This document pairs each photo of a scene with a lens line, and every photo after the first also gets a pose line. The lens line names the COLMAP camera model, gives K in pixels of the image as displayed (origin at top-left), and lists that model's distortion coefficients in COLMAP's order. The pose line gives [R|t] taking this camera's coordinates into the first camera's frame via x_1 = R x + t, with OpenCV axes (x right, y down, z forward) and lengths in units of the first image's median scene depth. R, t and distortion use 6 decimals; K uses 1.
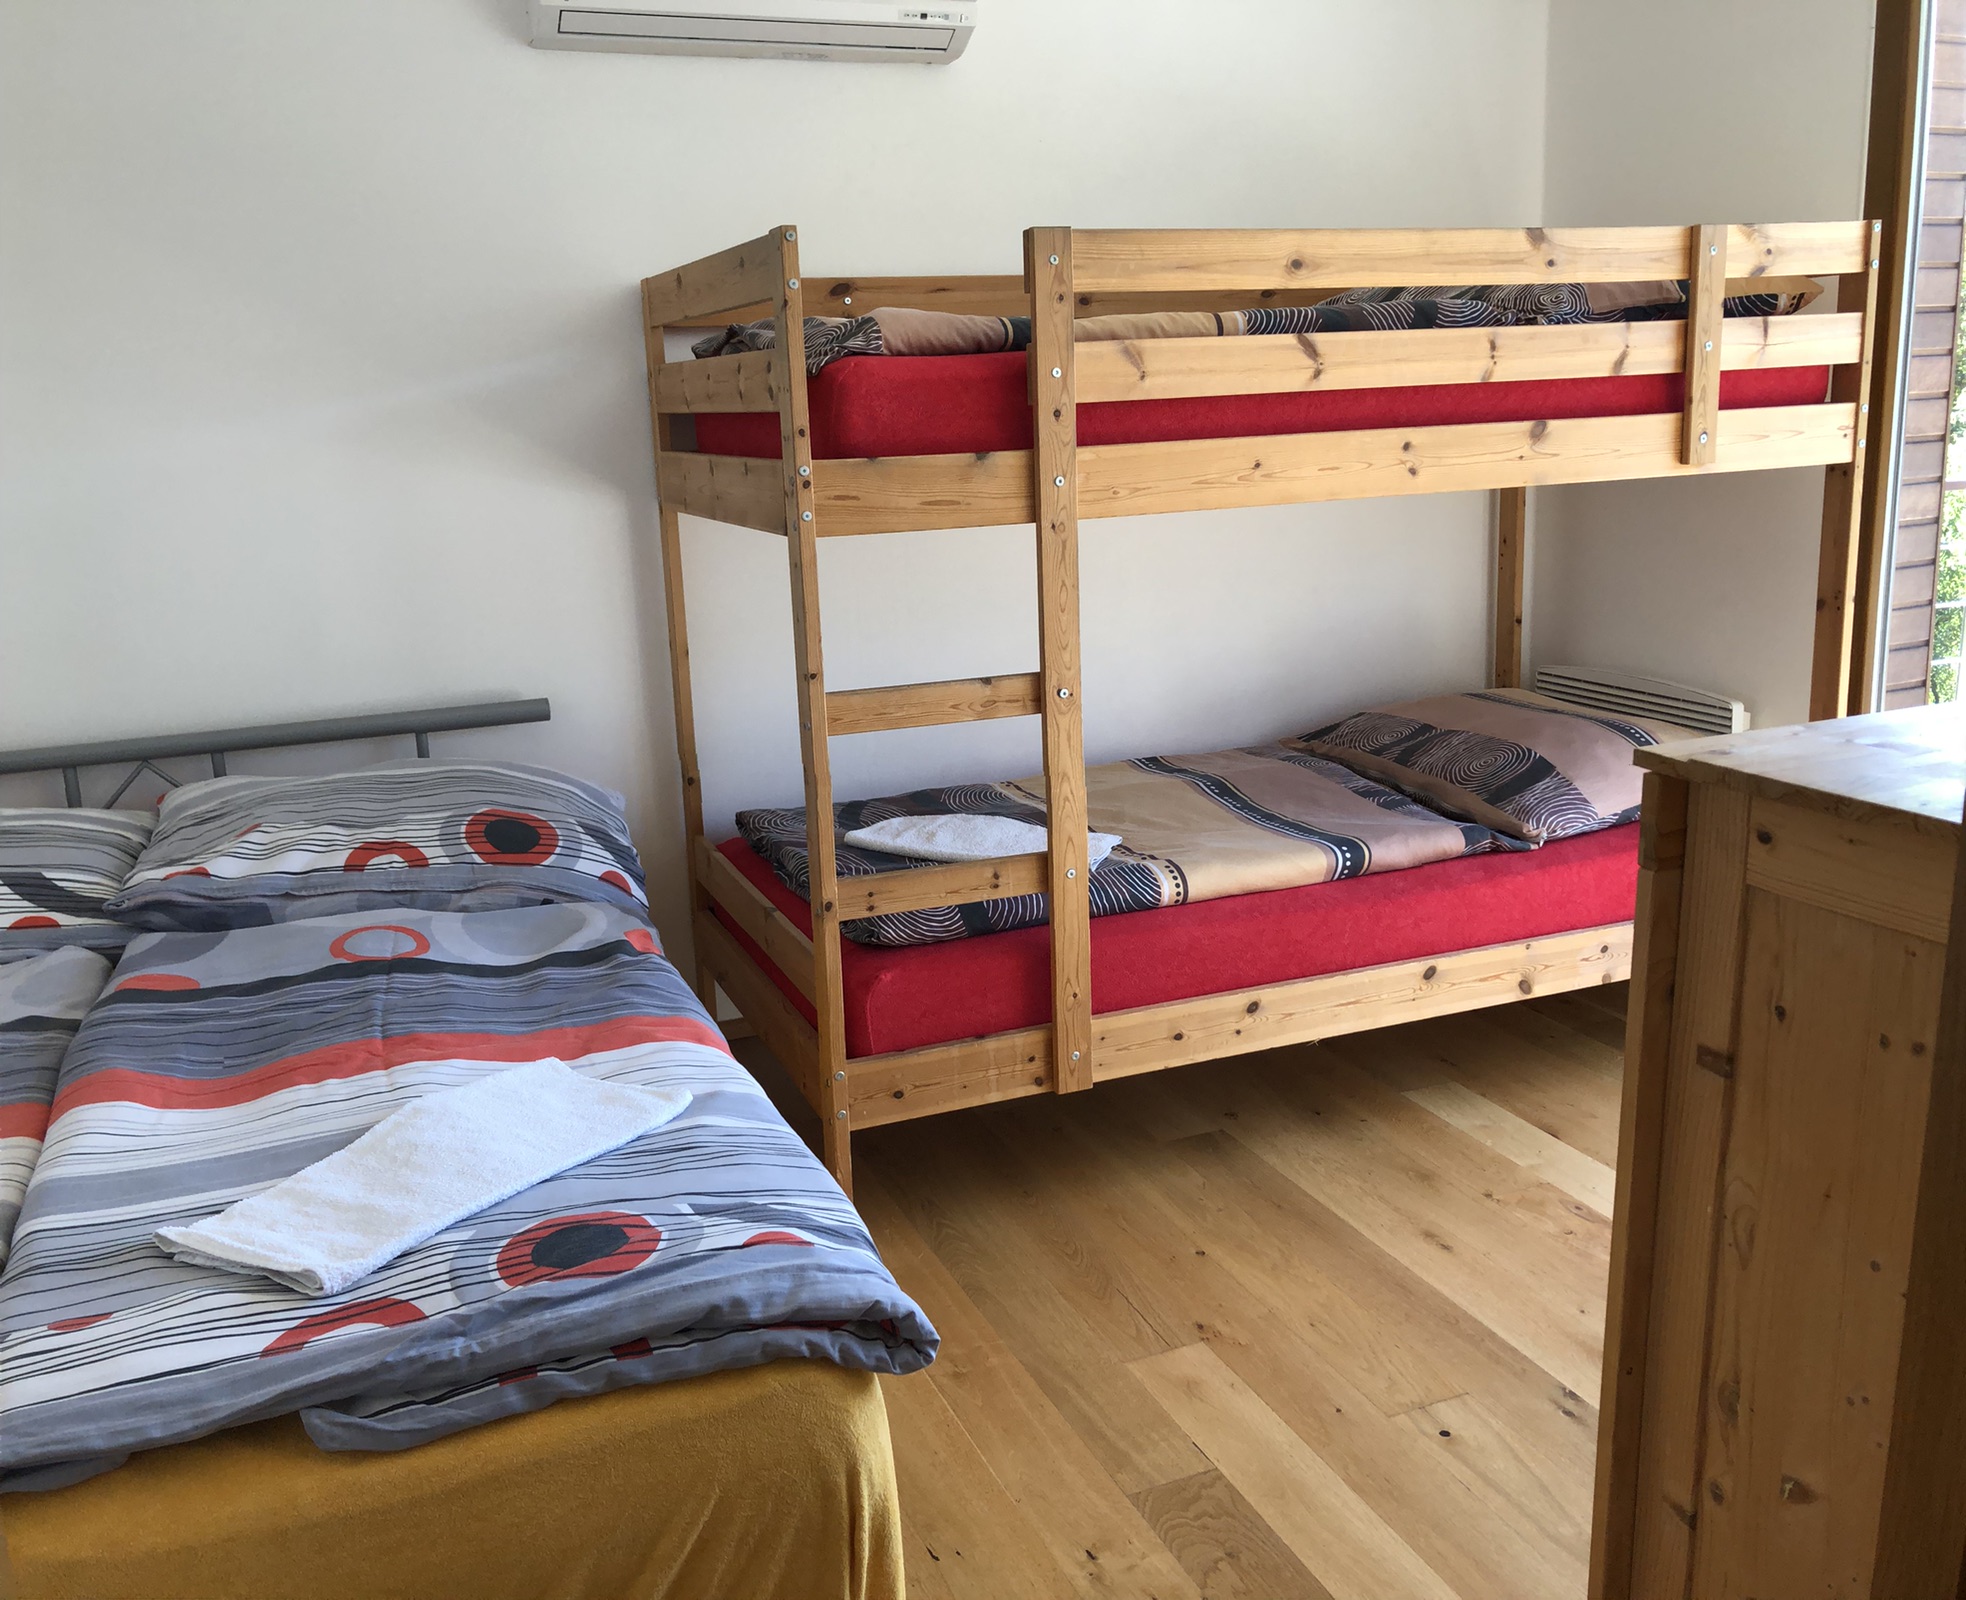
lens RADIAL K [[1714.4, 0, 978.7], [0, 1714.4, 683.6], [0, 0, 1]] dist [-0.048932, 0.222273]
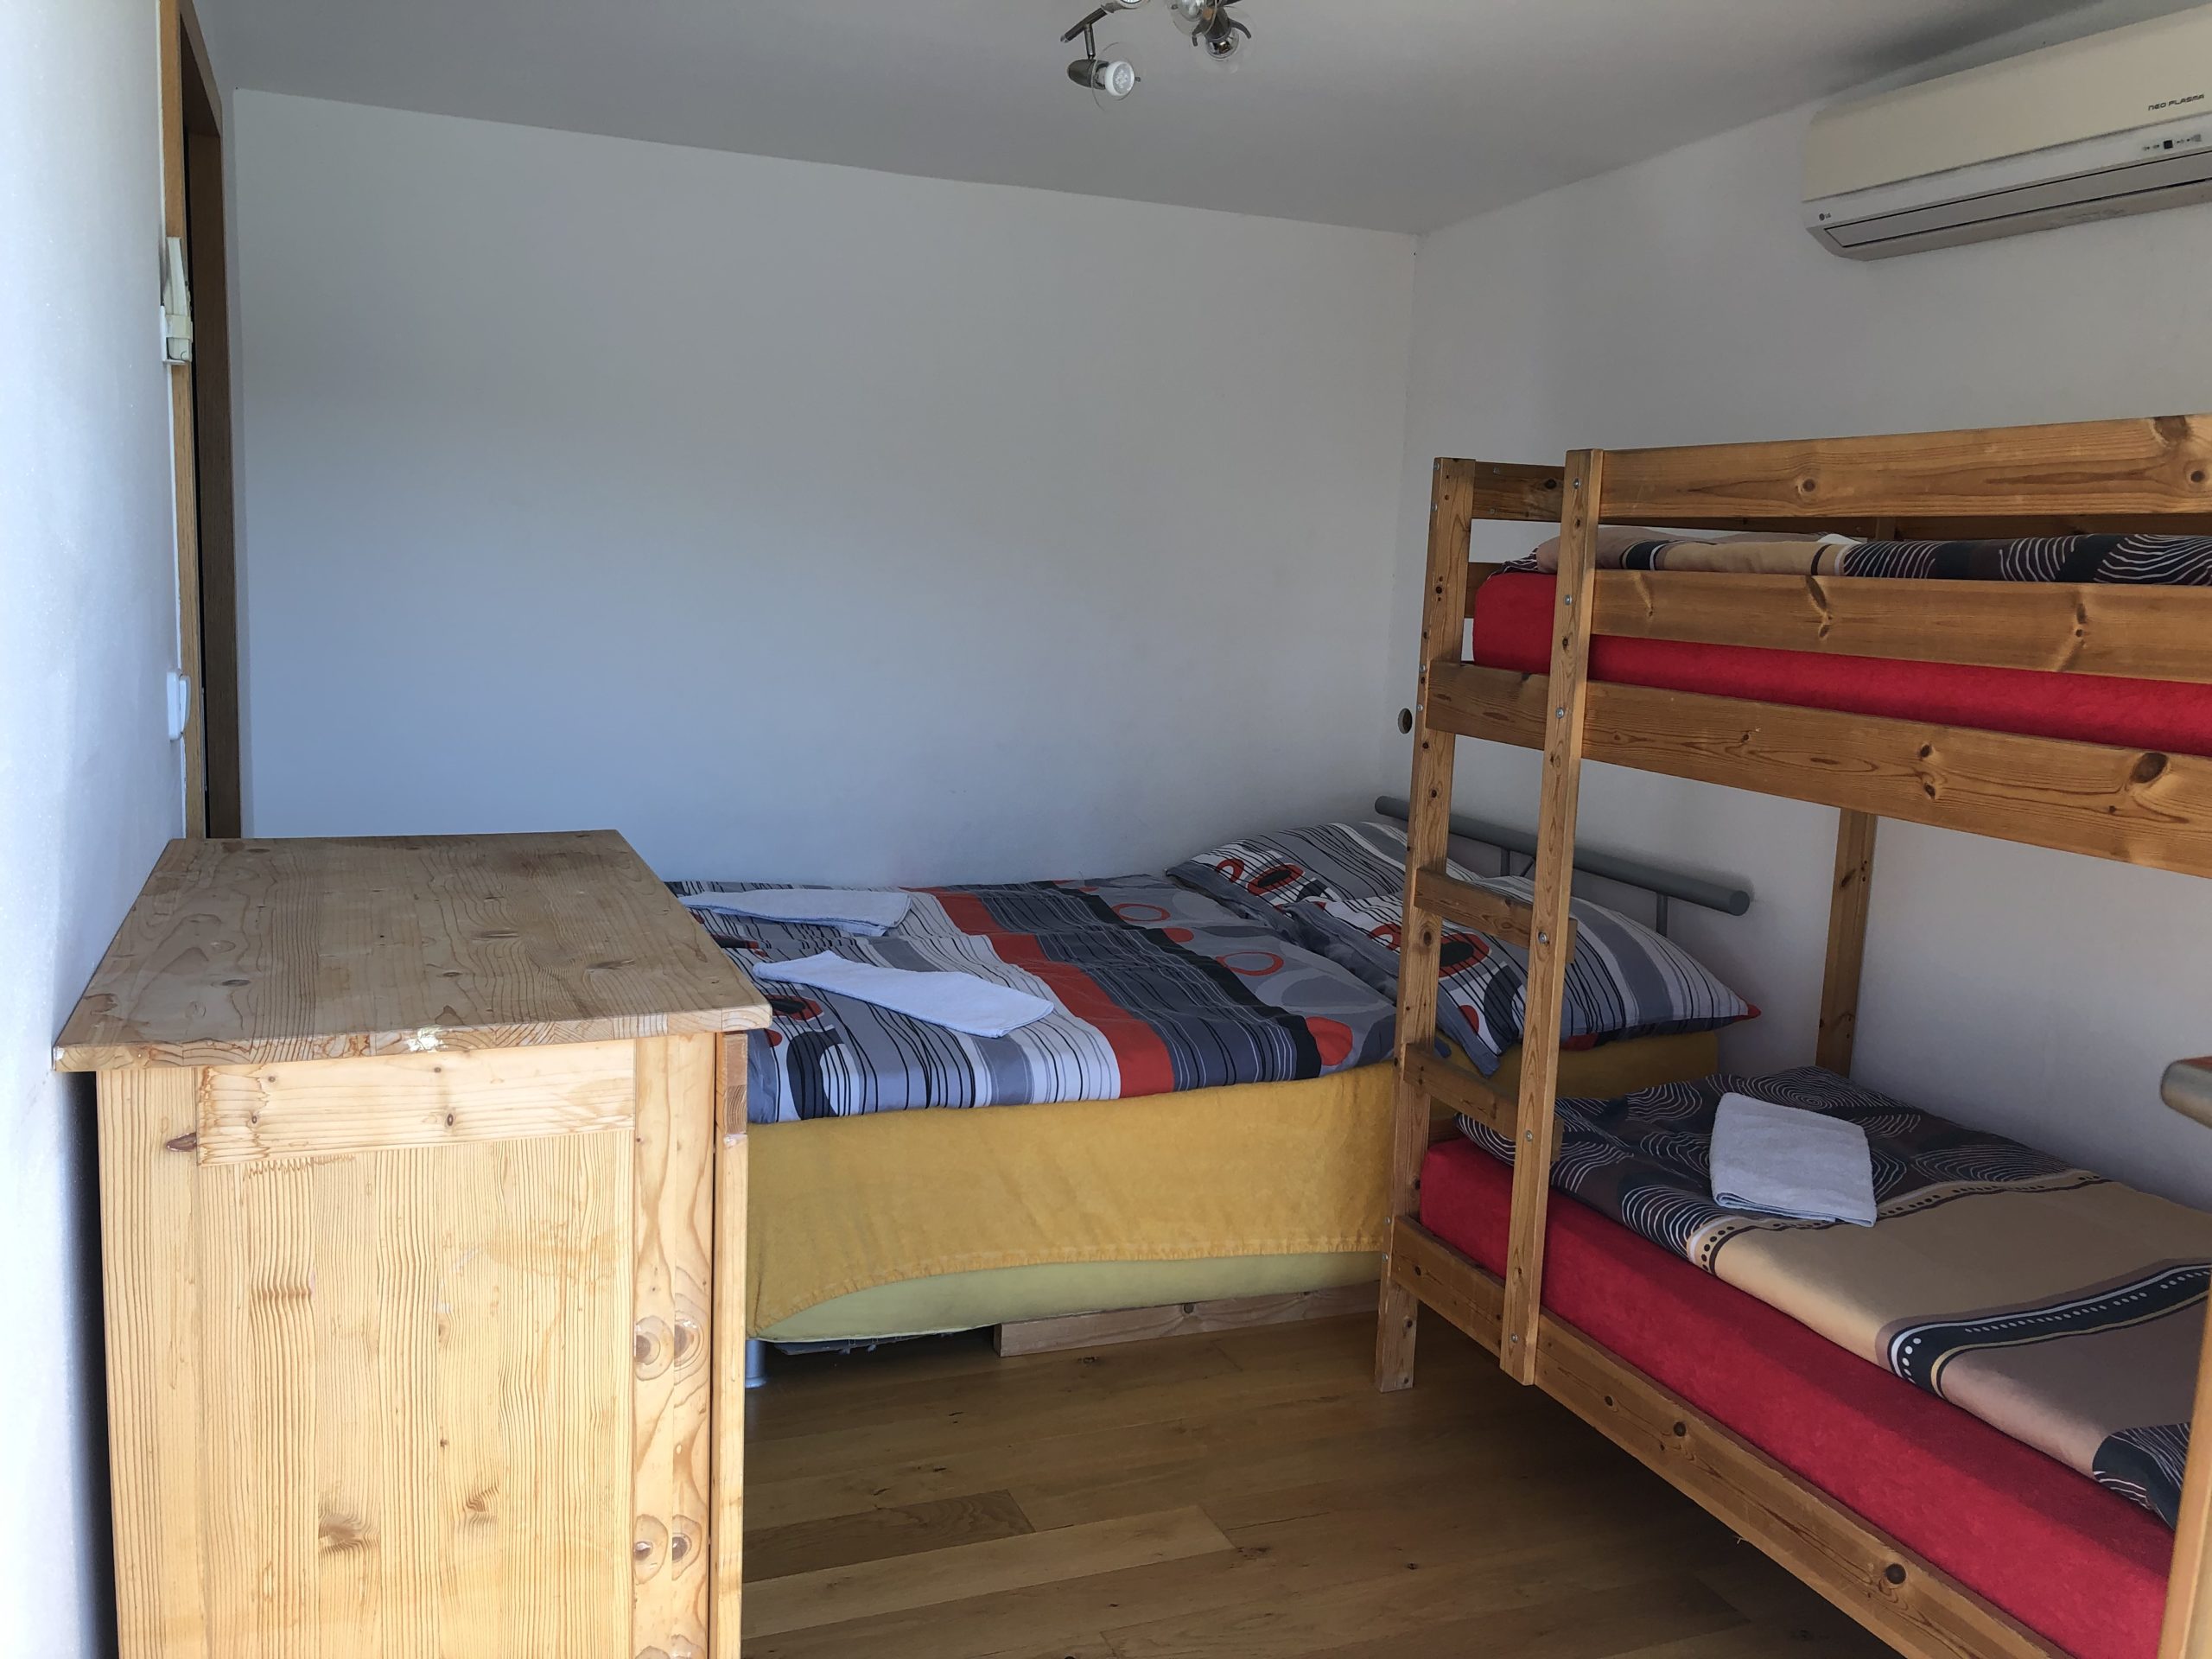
lens RADIAL K [[1816.4, 0, 1008.5], [0, 1816.4, 724.7], [0, 0, 1]] dist [0.089342, -0.000286]
pose [[0.012443, 0.139550, -0.990137, 1.008569], [-0.222678, 0.965734, 0.133313, -0.173086], [0.974813, 0.218823, 0.043091, 0.640653]]
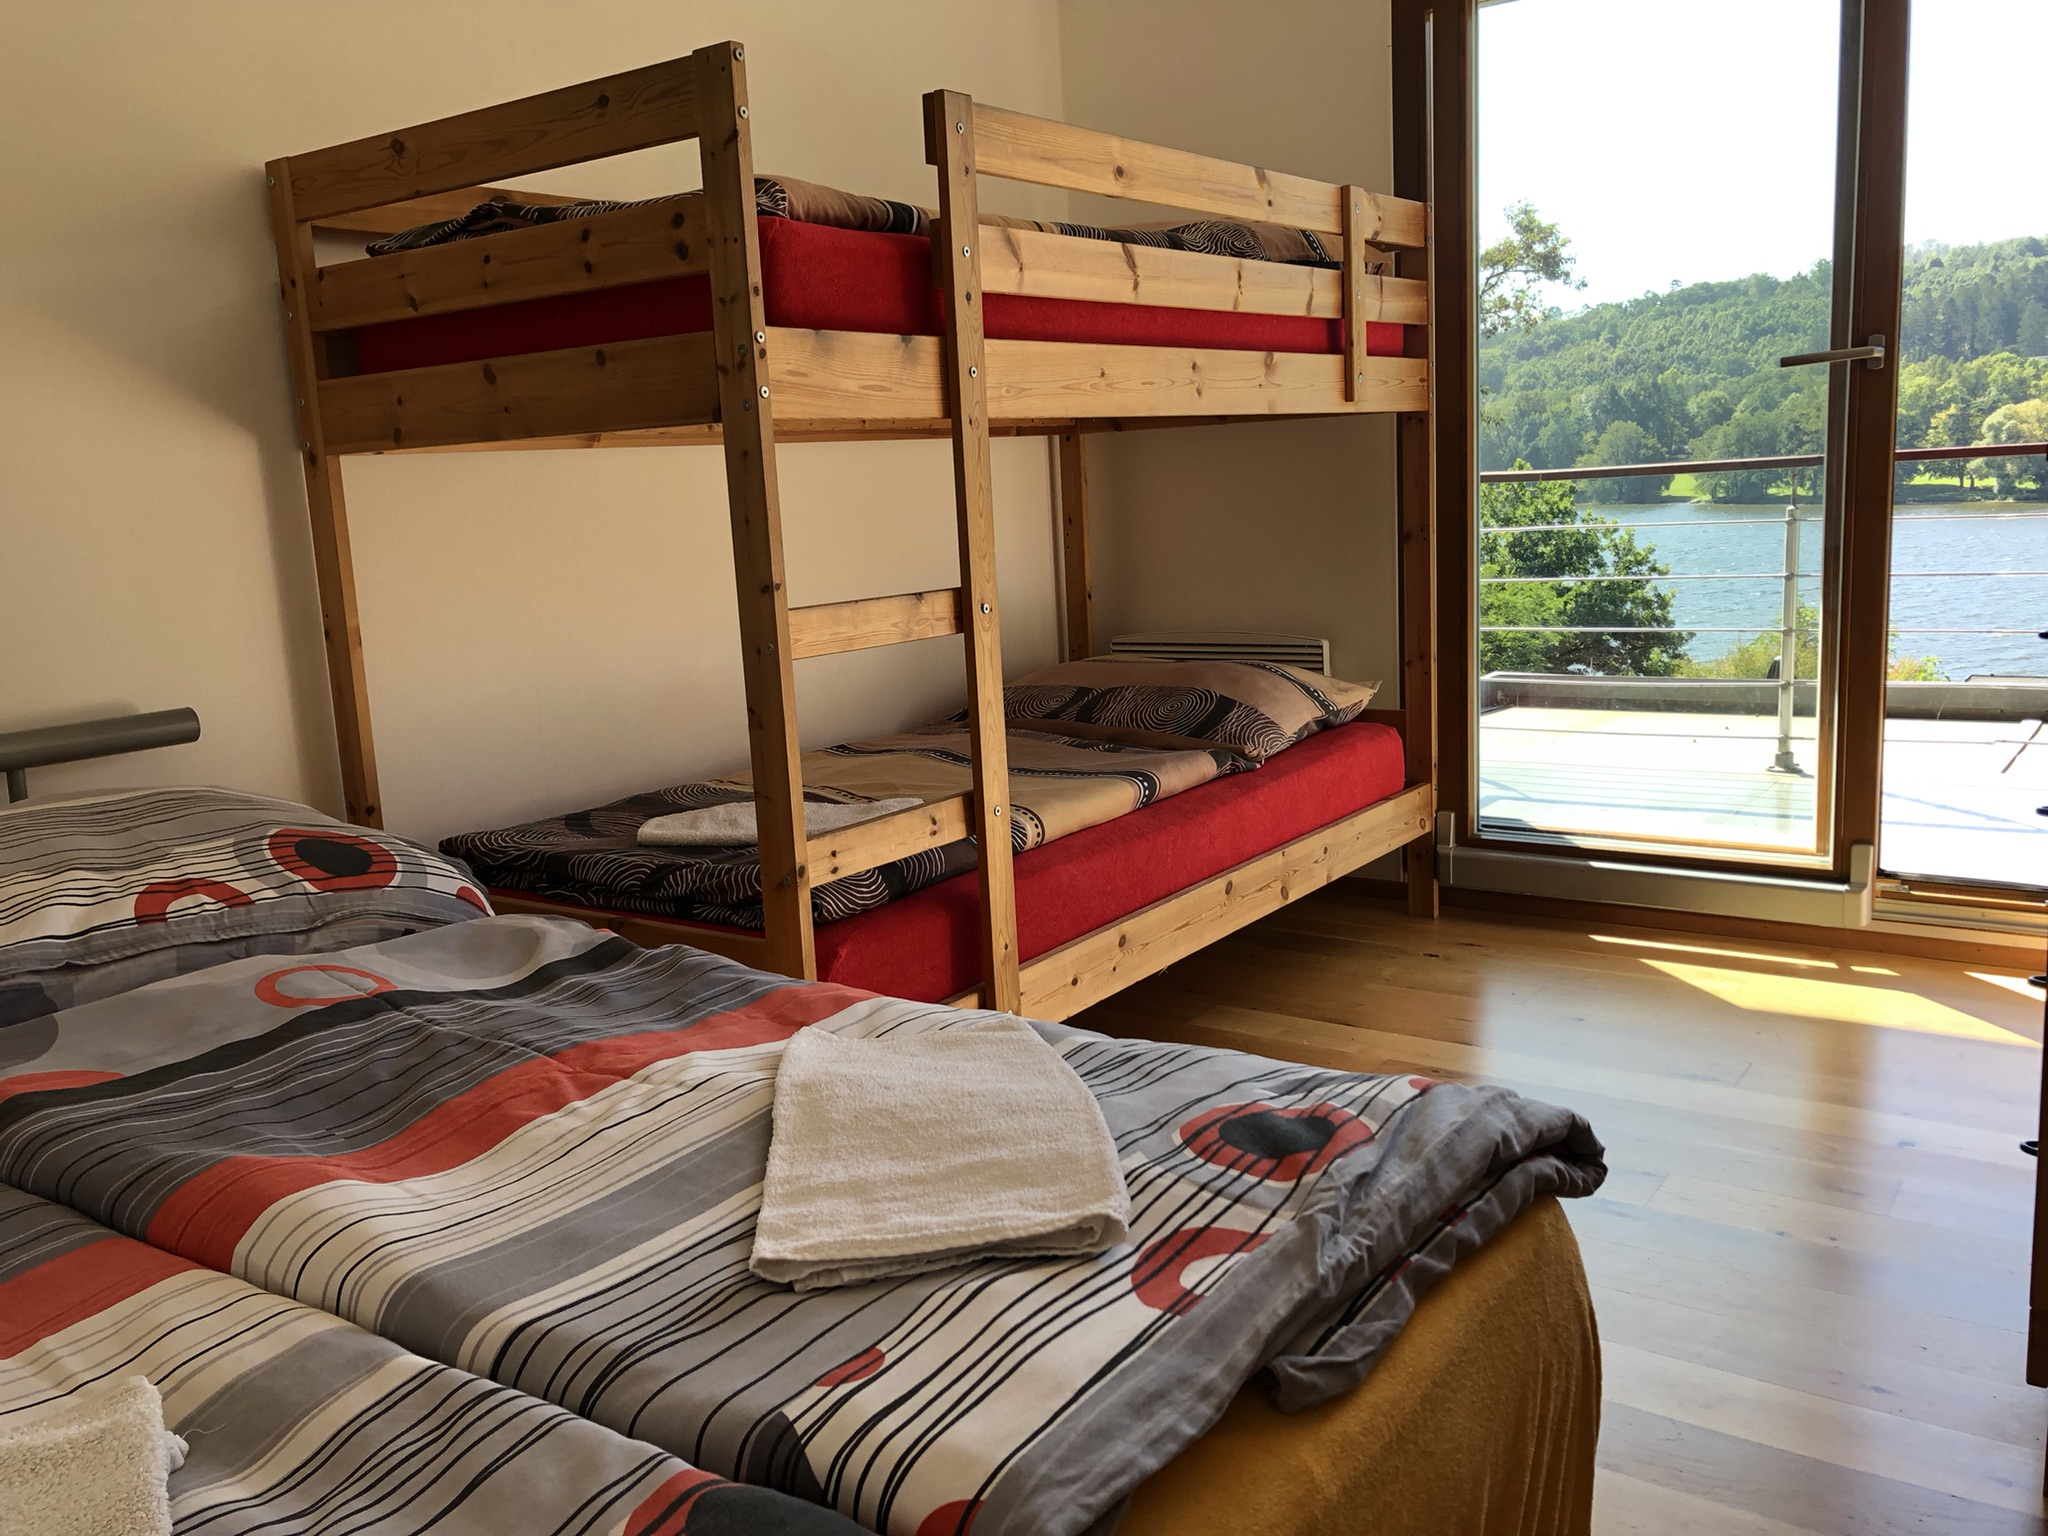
lens RADIAL K [[1686.0, 0, 1025.0], [0, 1686.0, 737.9], [0, 0, 1]] dist [0.024924, 0.006398]
pose [[0.824749, -0.093859, 0.557655, -0.435527], [0.122621, 0.992350, -0.014329, 0.087588], [-0.552044, 0.080198, 0.829949, 0.244109]]
